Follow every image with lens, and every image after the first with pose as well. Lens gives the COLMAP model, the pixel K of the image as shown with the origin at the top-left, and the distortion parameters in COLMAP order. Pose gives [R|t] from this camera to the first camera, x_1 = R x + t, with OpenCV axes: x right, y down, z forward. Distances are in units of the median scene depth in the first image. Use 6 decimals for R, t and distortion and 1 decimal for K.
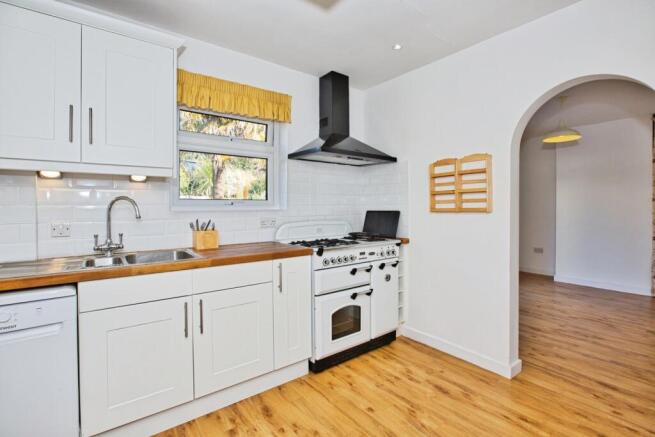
lens RADIAL K [[310.2, 0, 327.1], [0, 310.2, 208.0], [0, 0, 1]] dist [-0.000752, 0.000045]
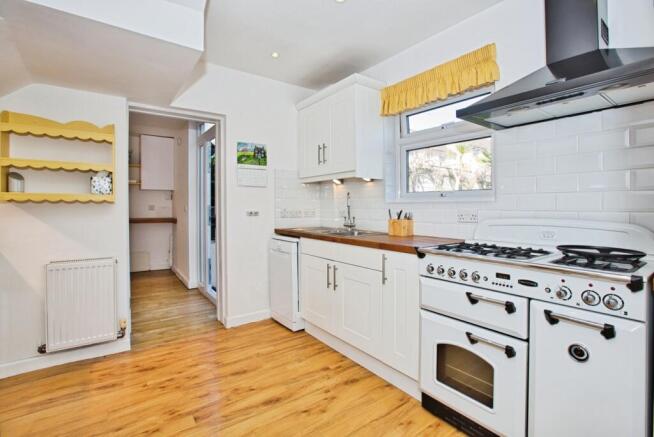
lens RADIAL K [[309.7, 0, 326.6], [0, 309.7, 208.0], [0, 0, 1]] dist [-0.000752, 0.000045]
pose [[-0.022814, 0.005117, -0.999727, 0.785765], [-0.009464, 0.999941, 0.005334, 0.027798], [0.999695, 0.009583, -0.022764, 0.805677]]
